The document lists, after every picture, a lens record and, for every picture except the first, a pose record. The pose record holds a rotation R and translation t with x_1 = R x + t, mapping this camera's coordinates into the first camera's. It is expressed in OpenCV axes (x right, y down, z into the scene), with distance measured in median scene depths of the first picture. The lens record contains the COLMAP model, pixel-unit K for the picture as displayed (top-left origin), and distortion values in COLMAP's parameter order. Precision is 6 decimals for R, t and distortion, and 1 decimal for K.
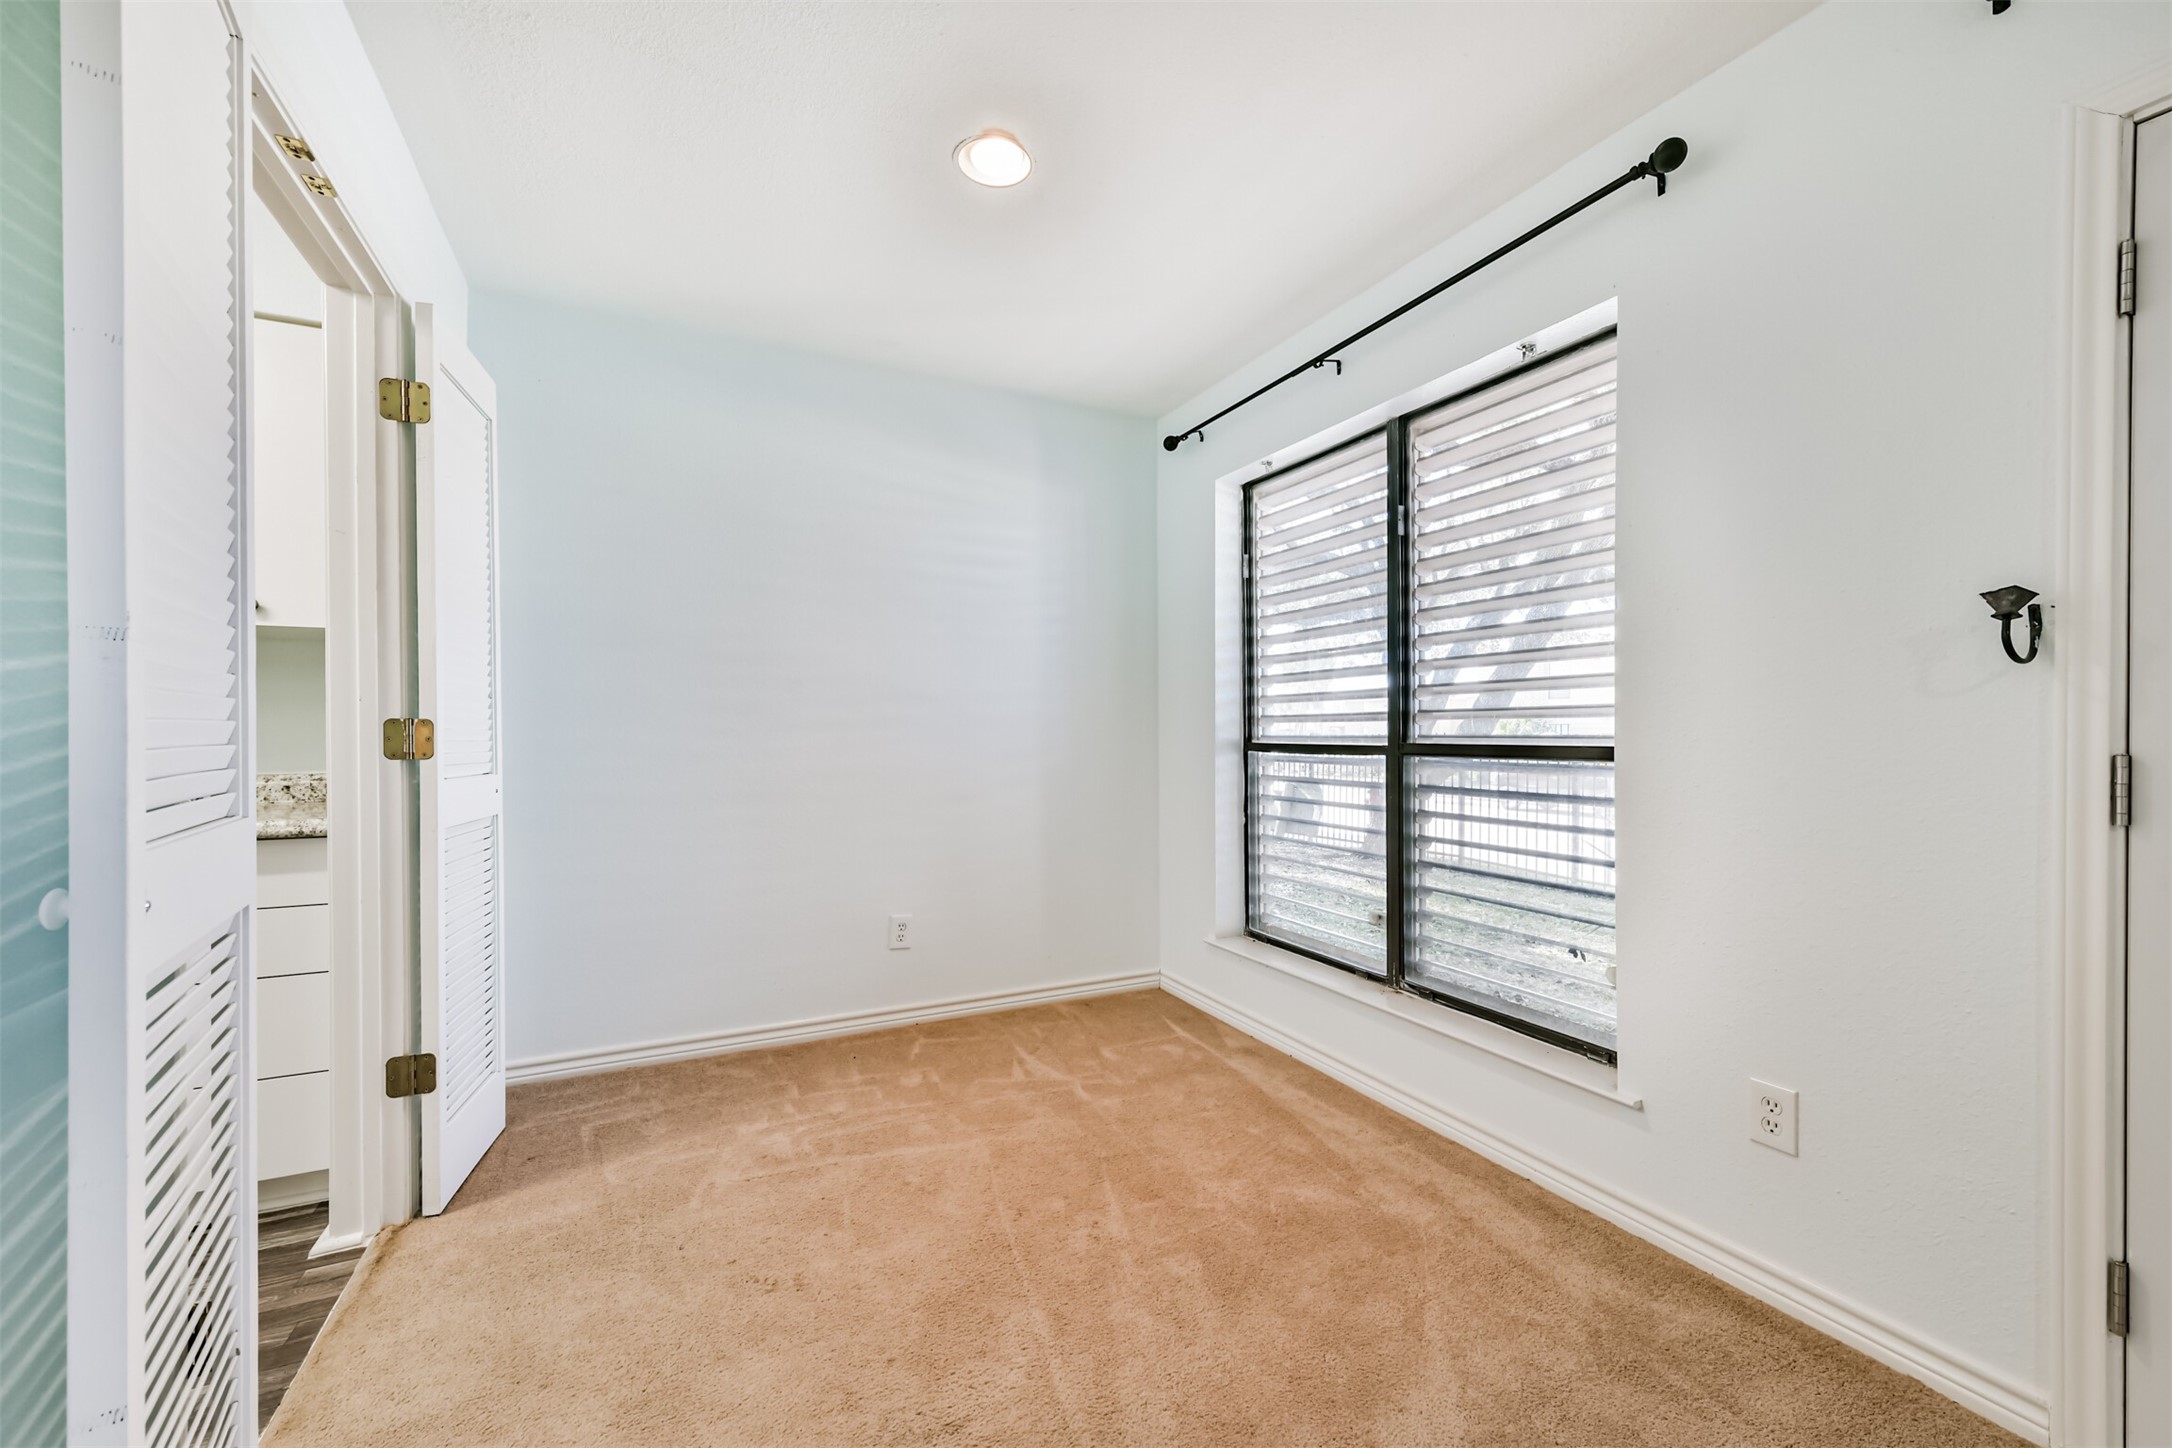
lens RADIAL K [[860.9, 0, 1086.0], [0, 860.9, 724.0], [0, 0, 1]] dist [0.000035, -0.000033]
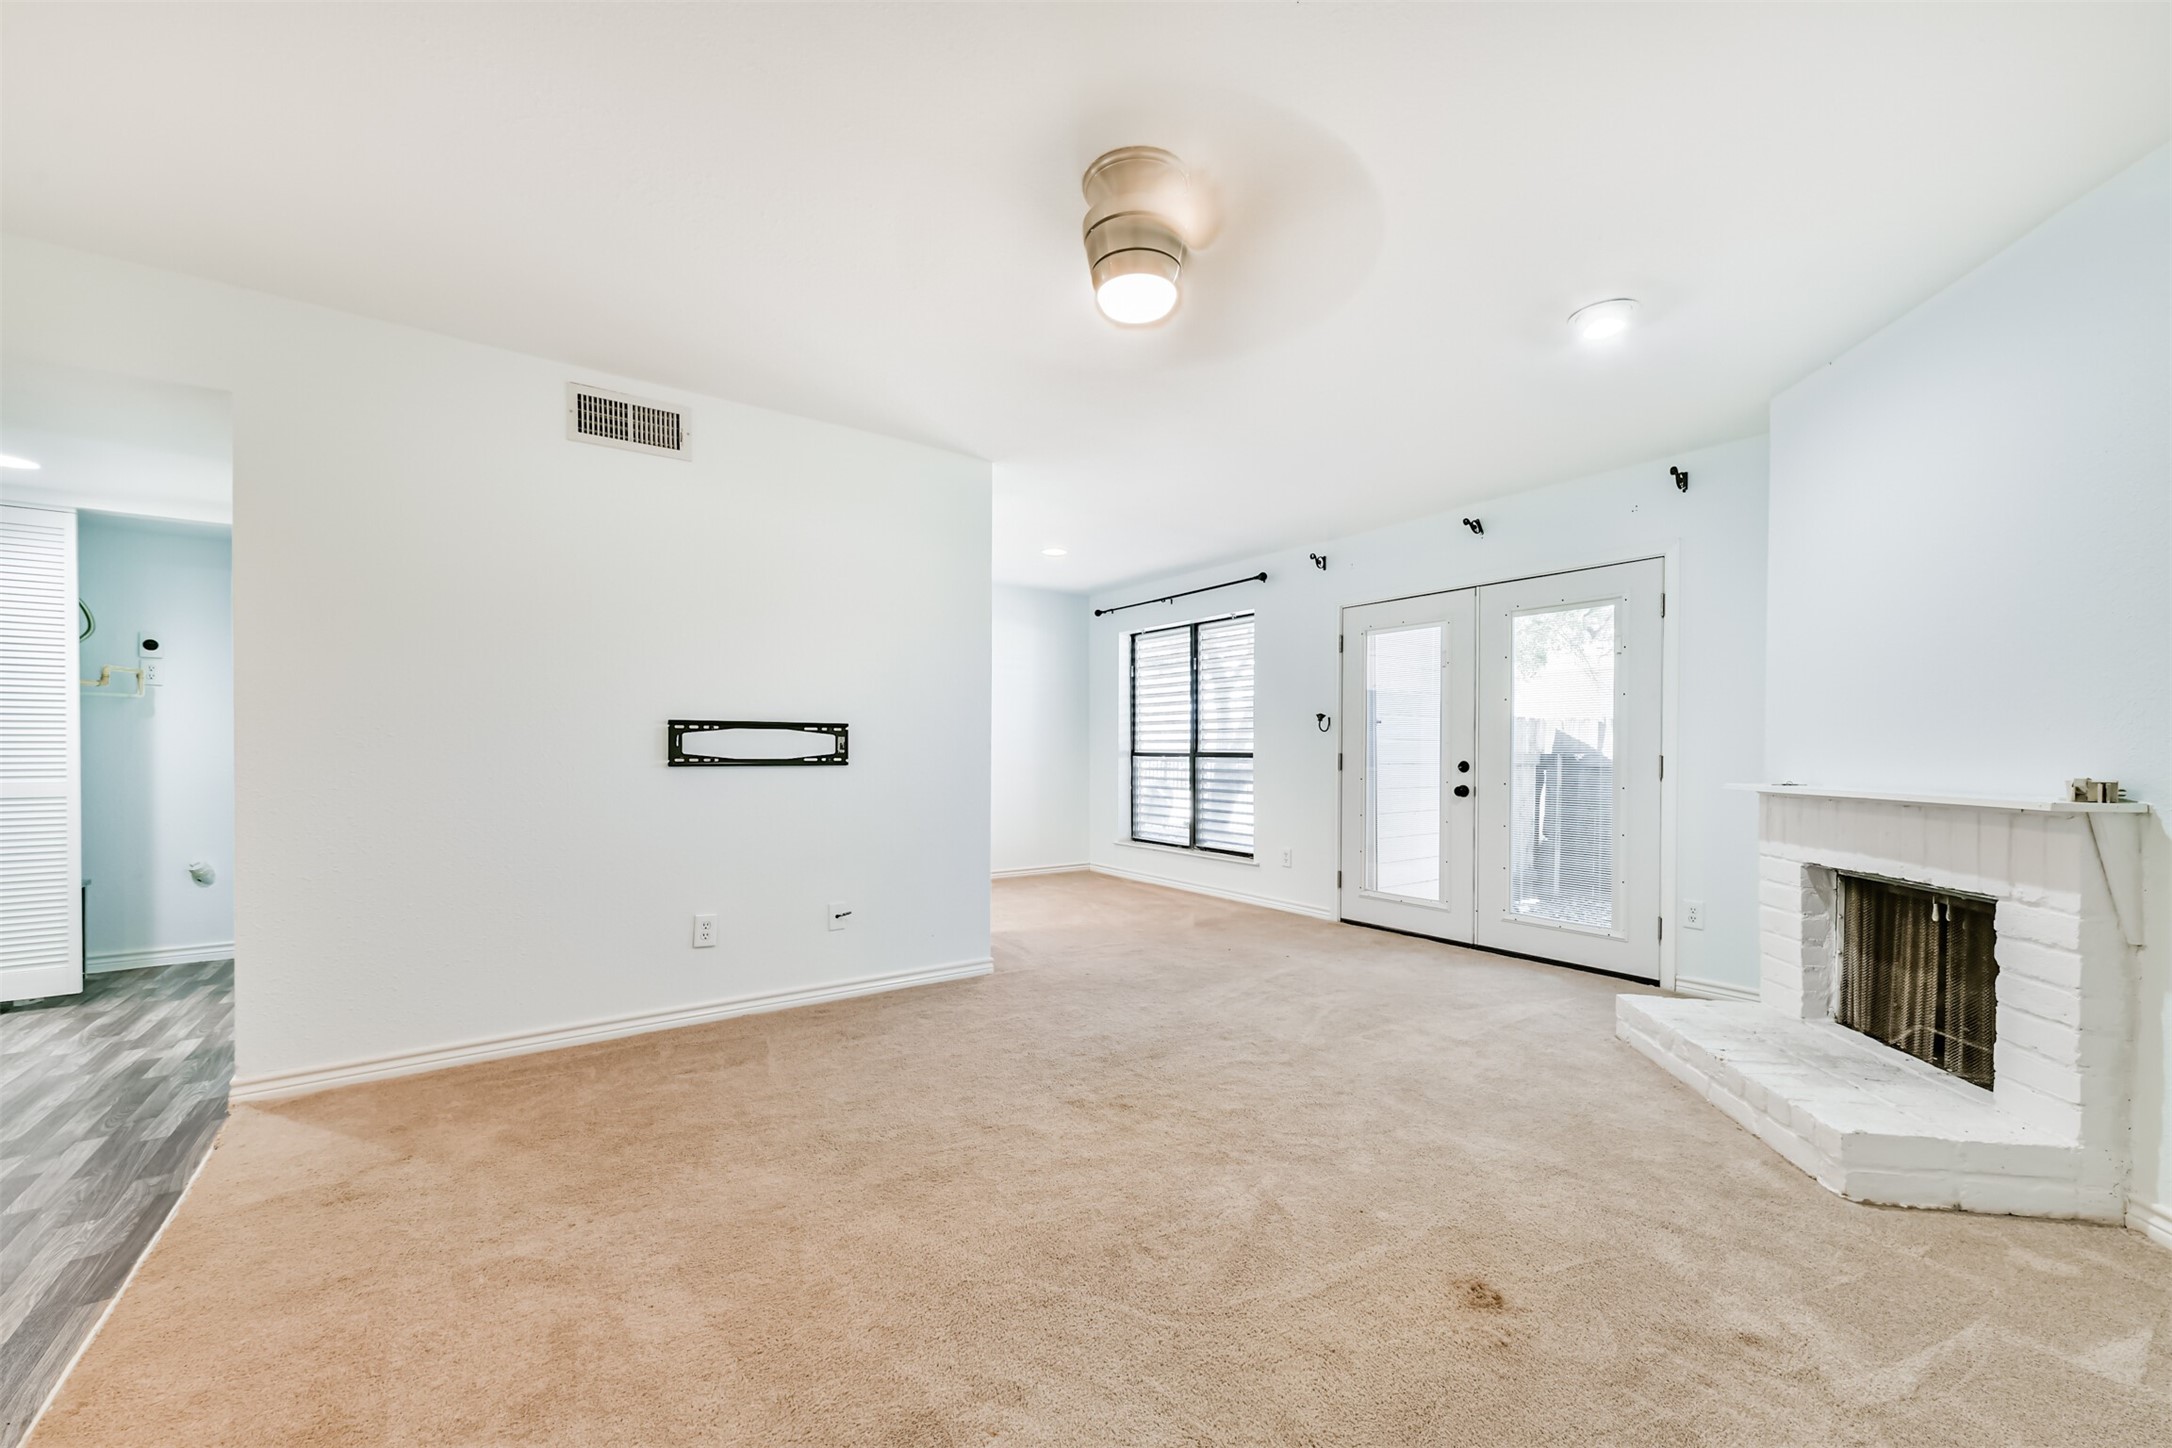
lens RADIAL K [[842.7, 0, 1096.5], [0, 842.7, 752.1], [0, 0, 1]] dist [0.000728, 0.000133]
pose [[0.985620, 0.003020, 0.168948, -0.266652], [-0.005475, 0.999886, 0.014068, -0.008489], [-0.168886, -0.014791, 0.985525, -1.106017]]
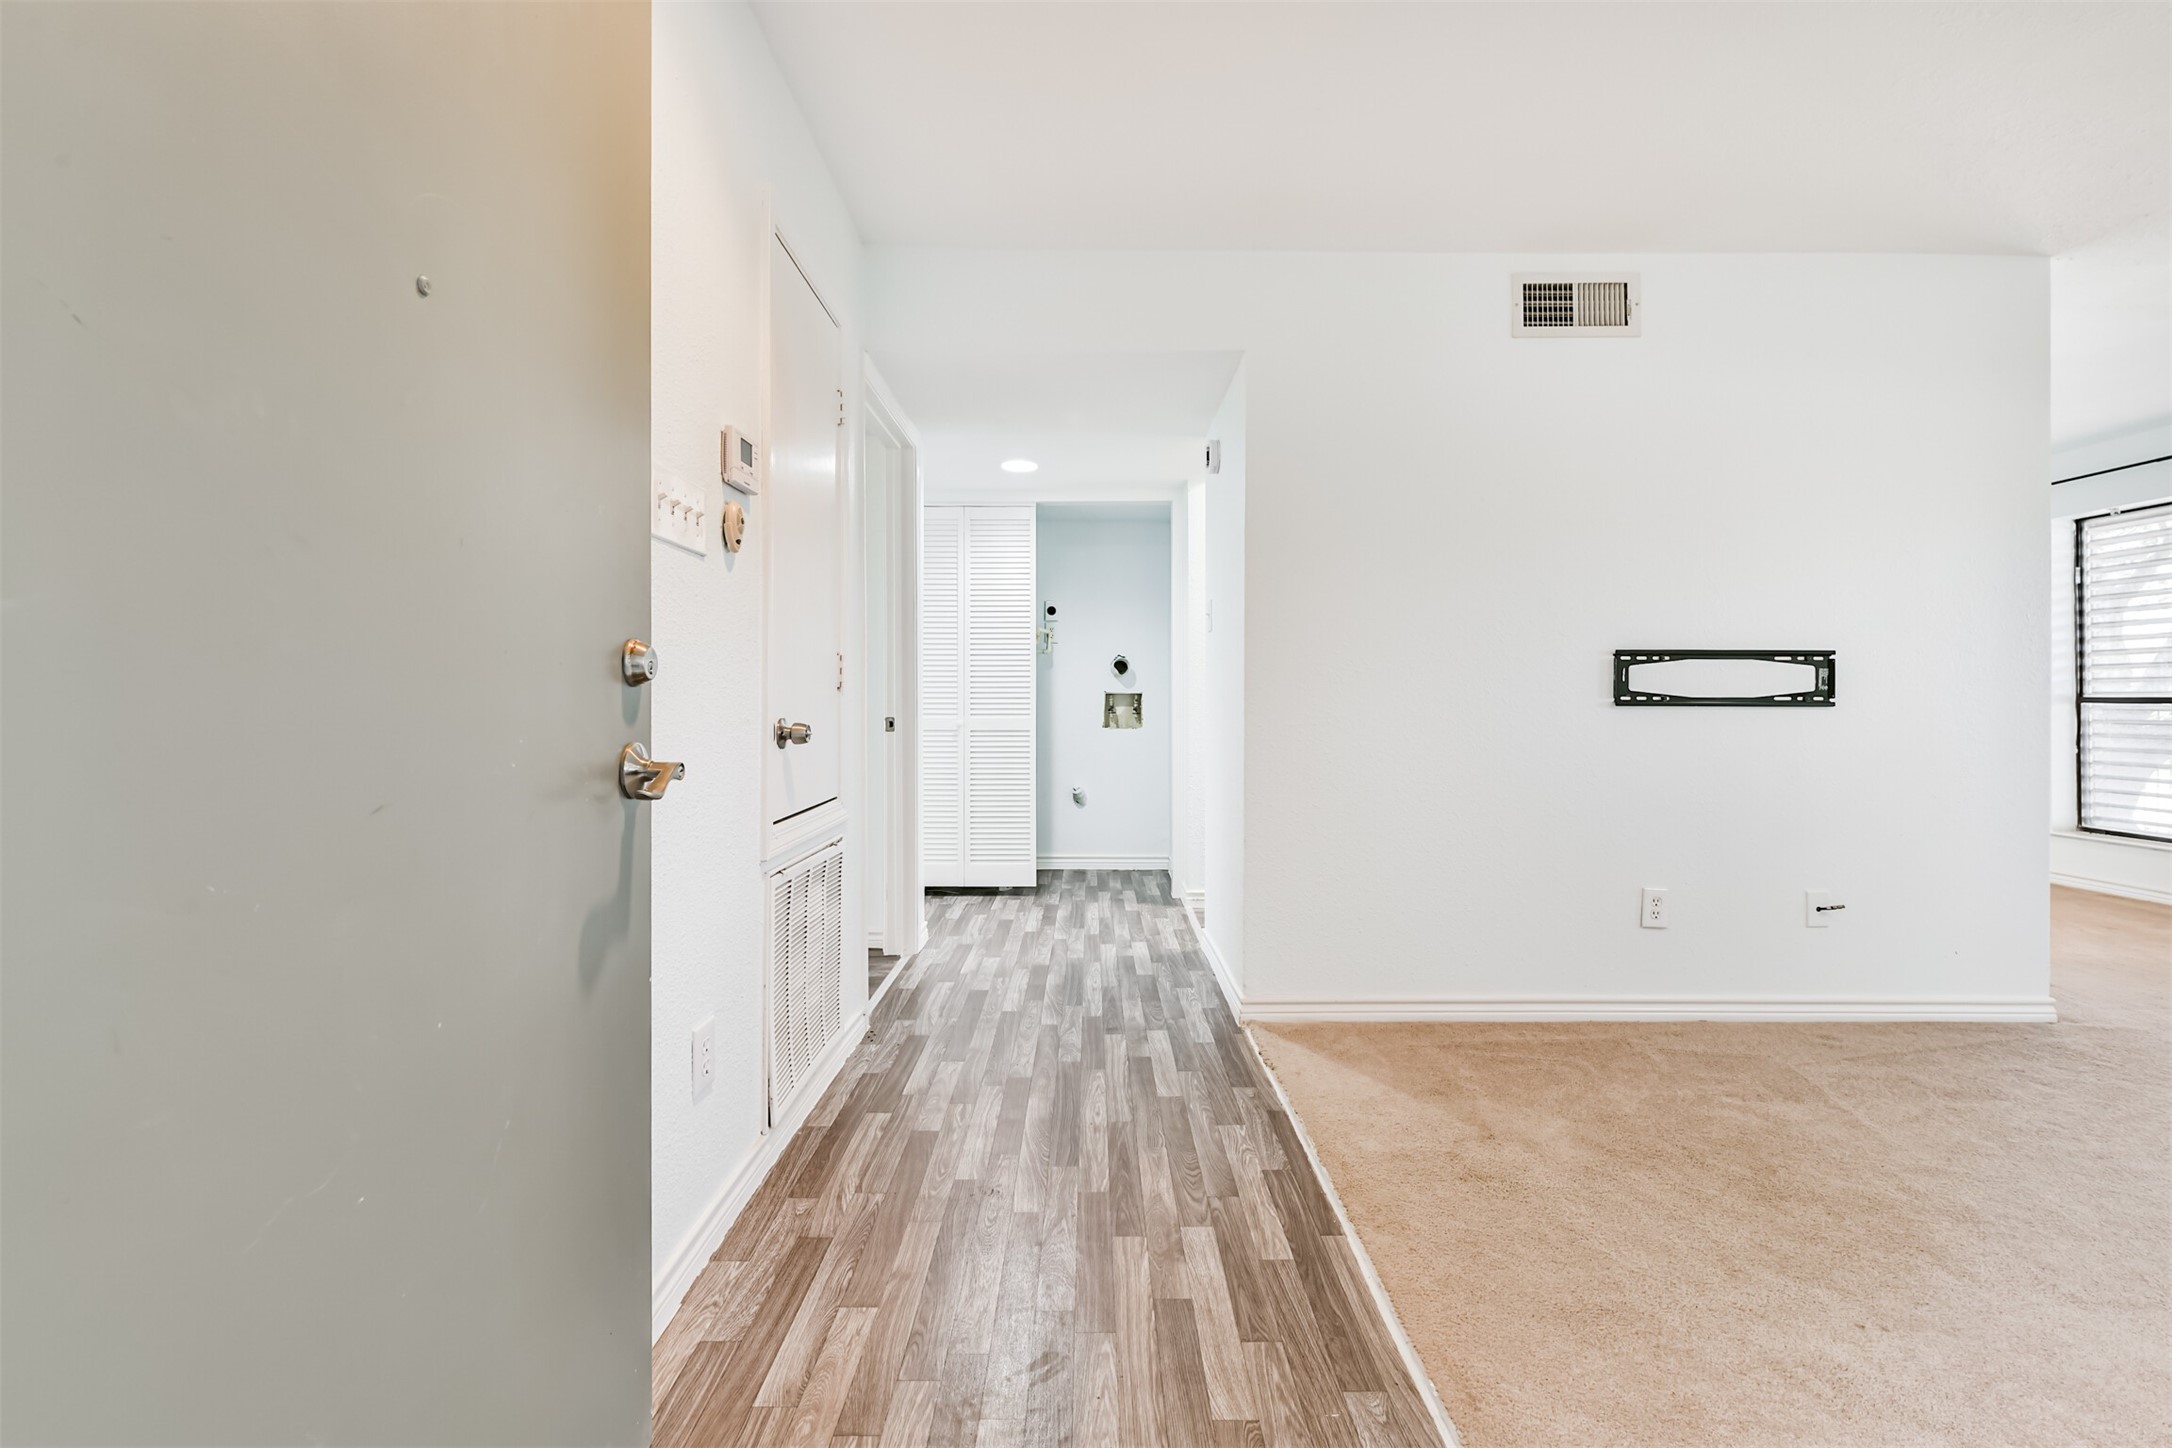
lens RADIAL K [[851.7, 0, 1088.8], [0, 851.7, 693.9], [0, 0, 1]] dist [-0.000595, -0.000142]
pose [[0.900021, -0.002248, -0.435841, -0.693114], [0.002513, 0.999997, 0.000030, 0.012121], [0.435839, -0.001122, 0.900024, -1.023197]]
